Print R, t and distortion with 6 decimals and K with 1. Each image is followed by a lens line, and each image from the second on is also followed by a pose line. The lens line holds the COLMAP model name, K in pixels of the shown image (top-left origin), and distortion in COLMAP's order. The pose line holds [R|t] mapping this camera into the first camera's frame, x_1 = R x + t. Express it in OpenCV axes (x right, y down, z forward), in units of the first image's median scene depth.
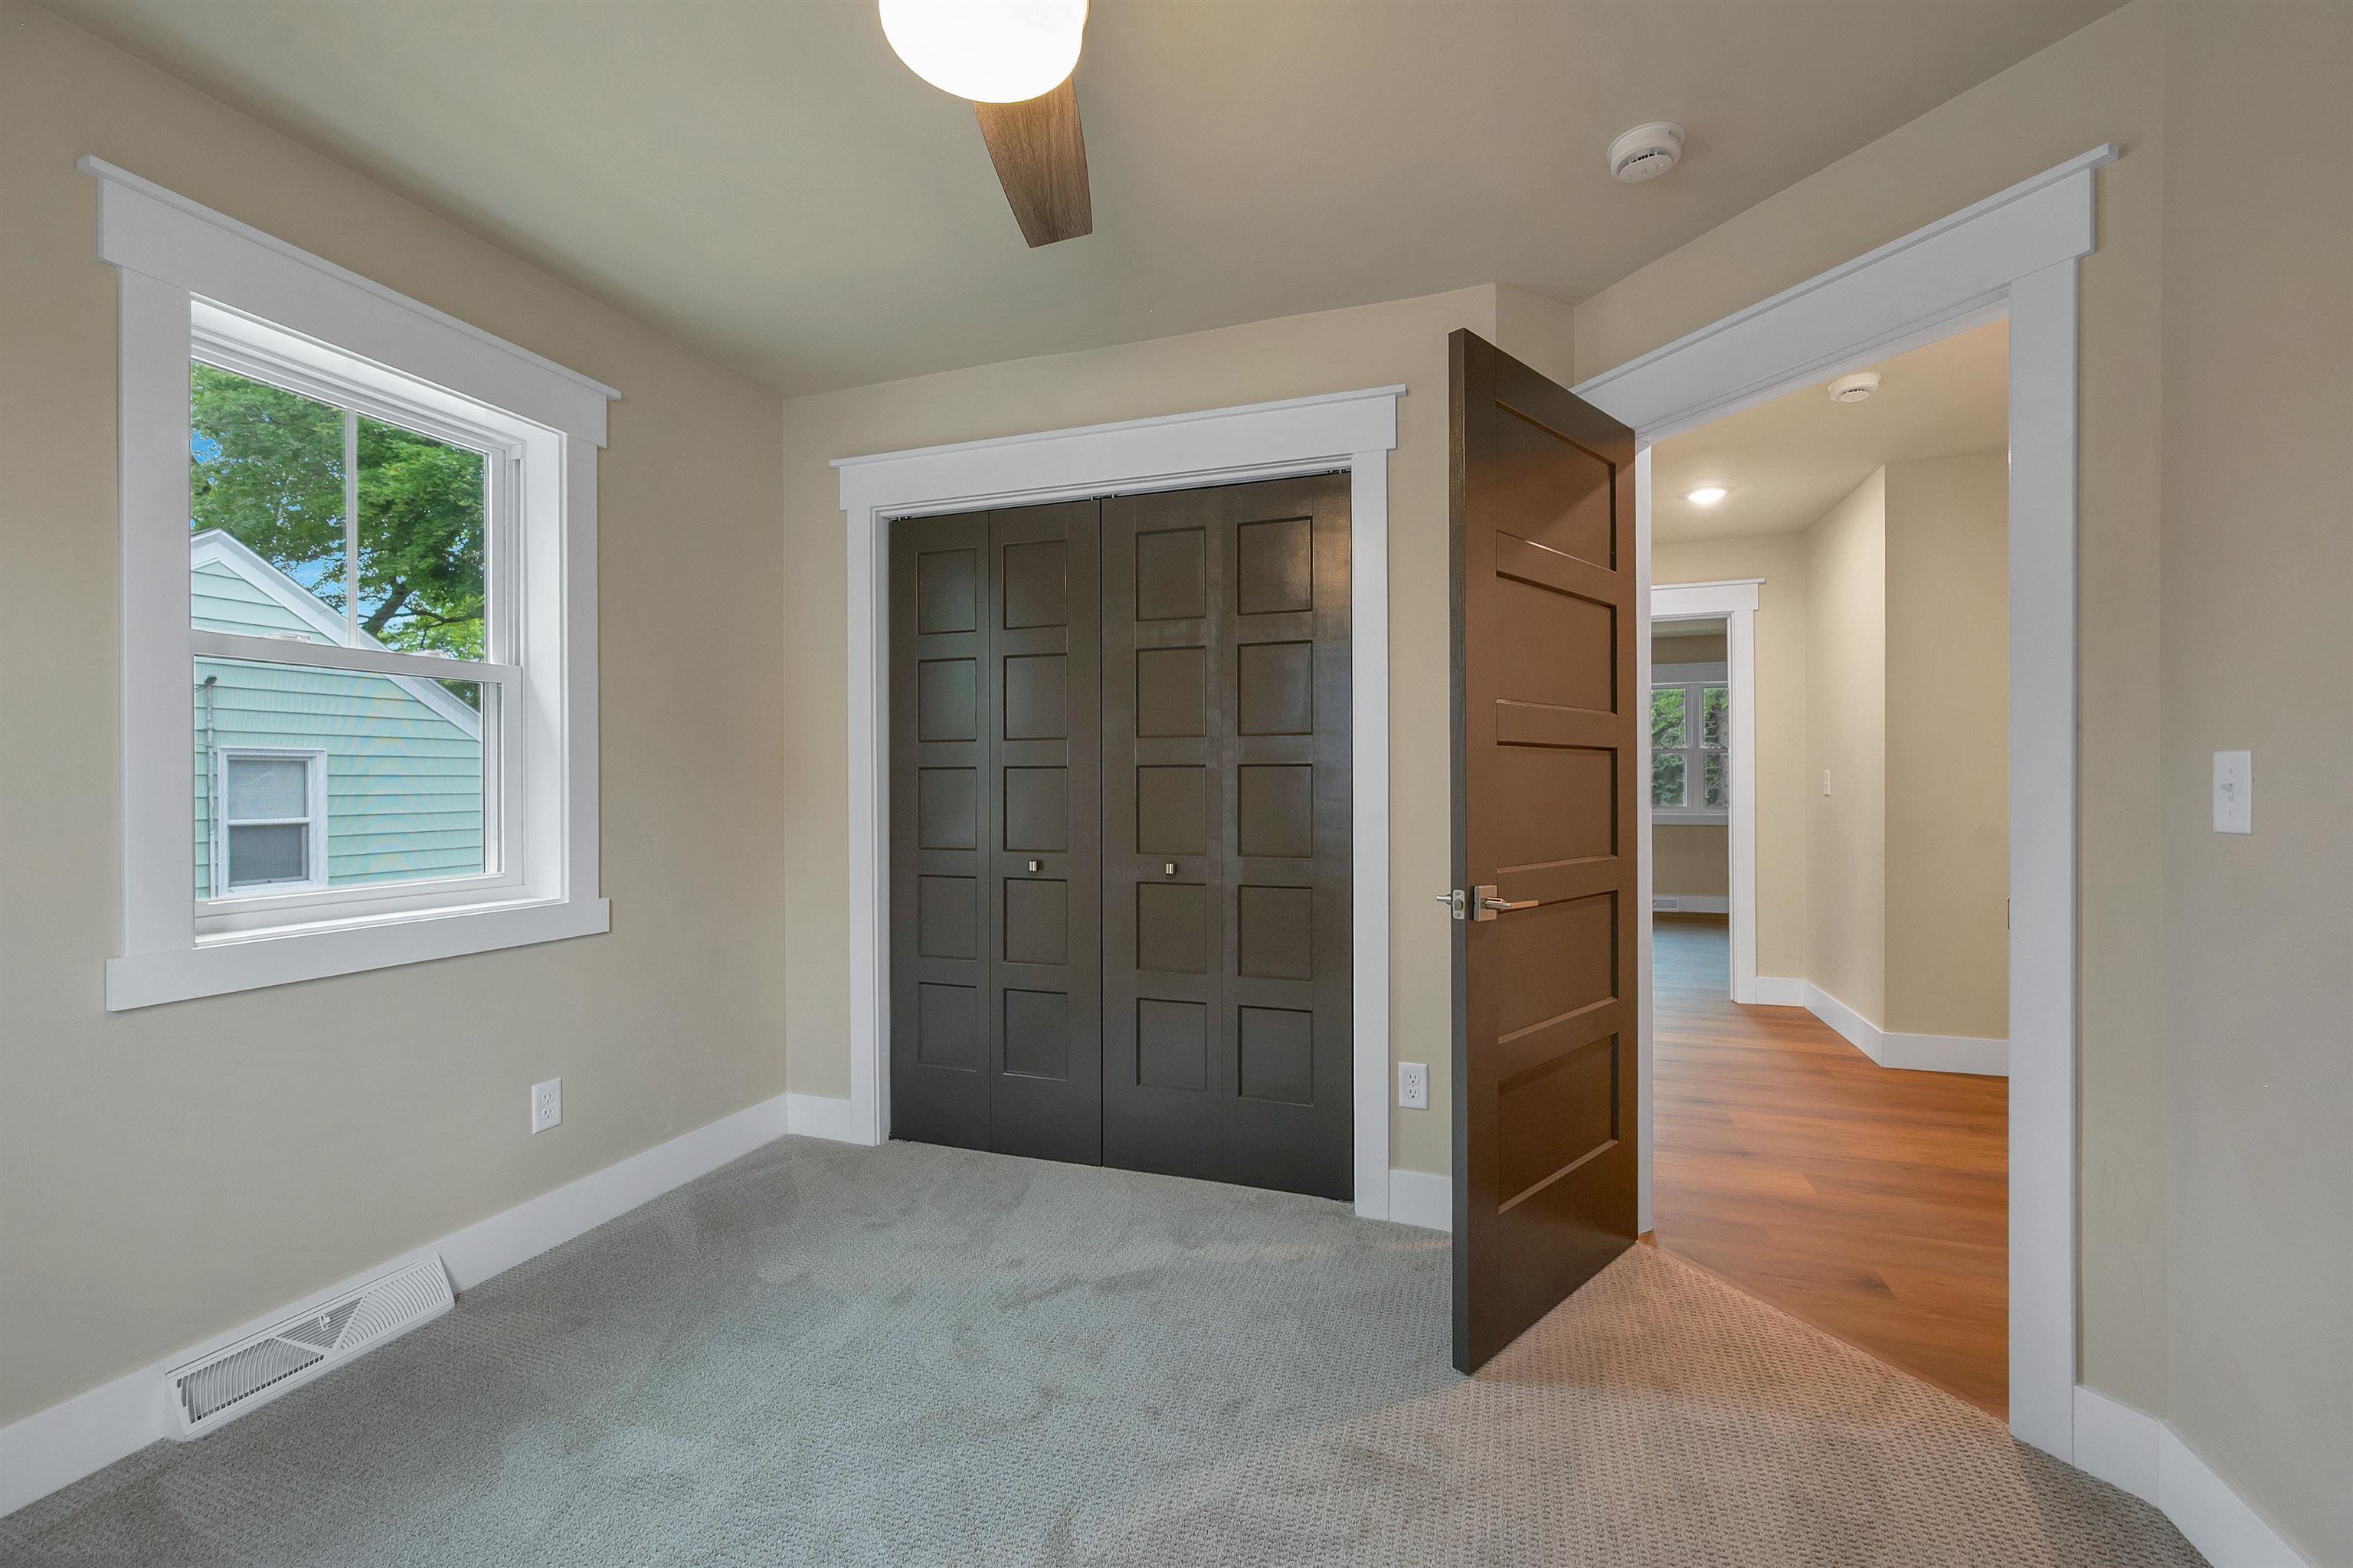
lens RADIAL K [[960.0, 0, 1196.8], [0, 960.0, 778.2], [0, 0, 1]] dist [-0.003784, -0.000308]
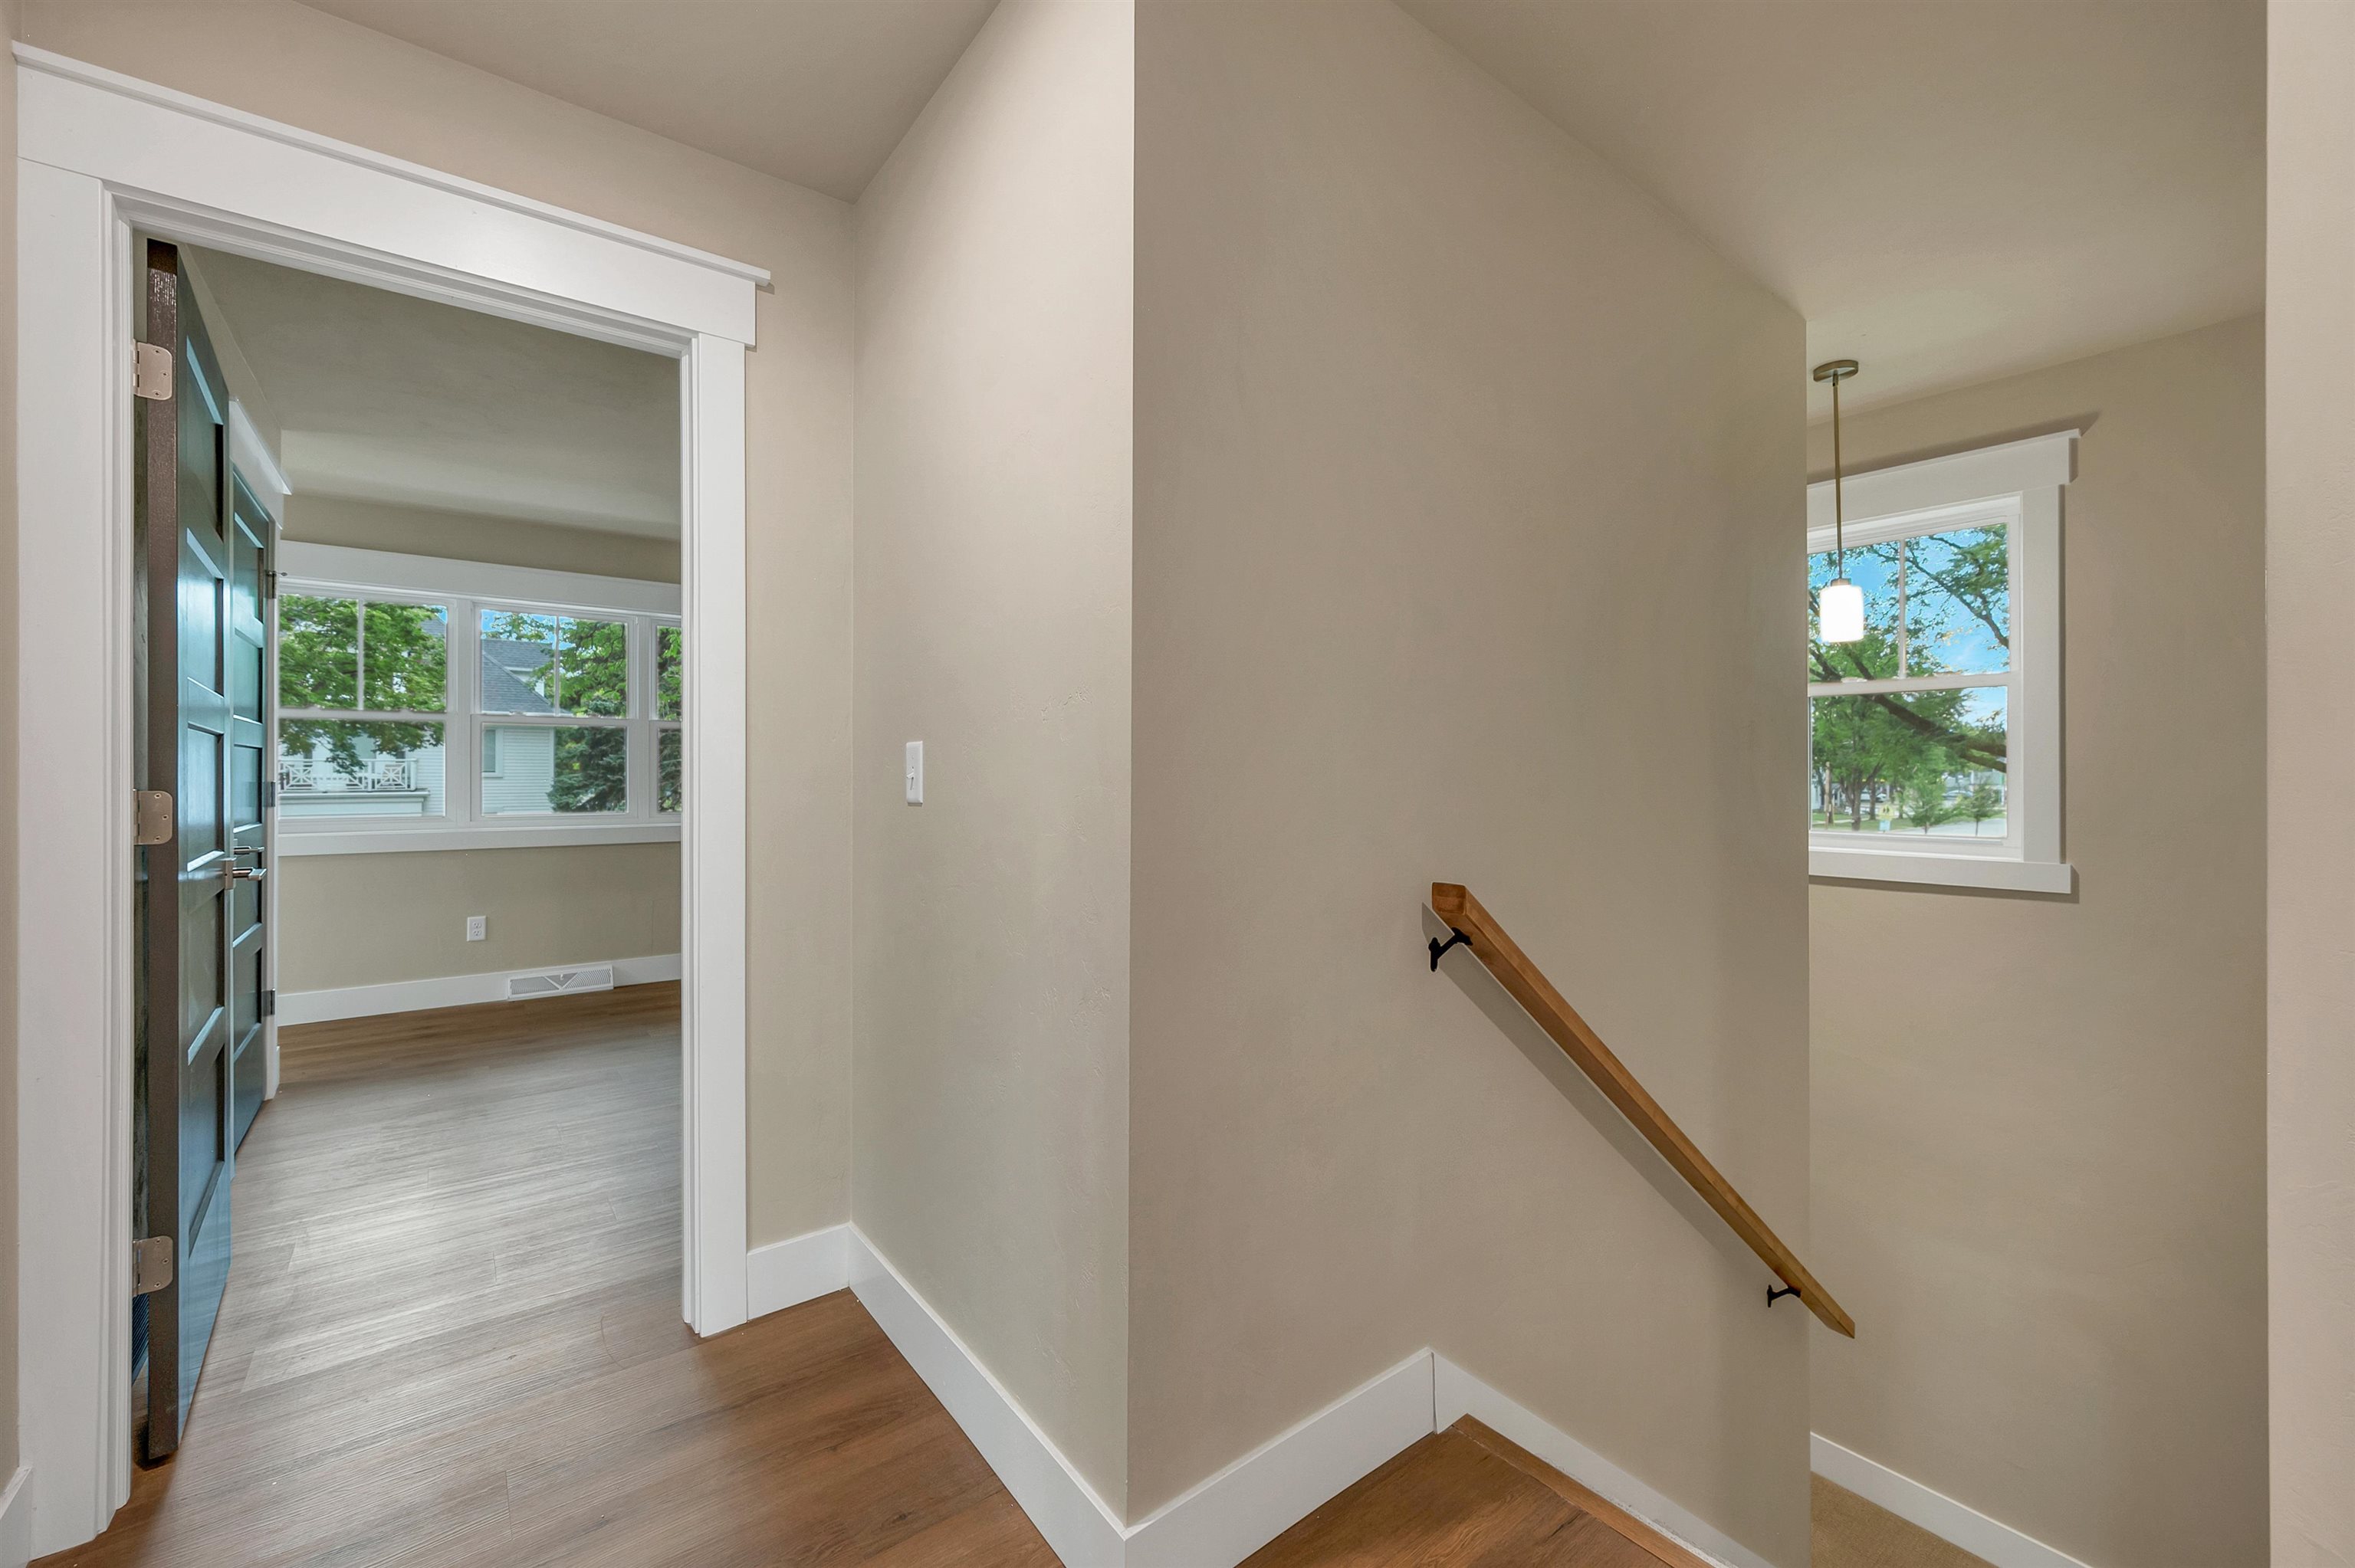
lens RADIAL K [[960.6, 0, 1197.8], [0, 960.6, 778.2], [0, 0, 1]] dist [-0.003784, -0.000308]
pose [[0.544604, -0.005198, 0.838677, 0.210073], [-0.007893, 0.999905, 0.011322, 0.000515], [-0.838656, -0.012786, 0.544511, 0.372362]]
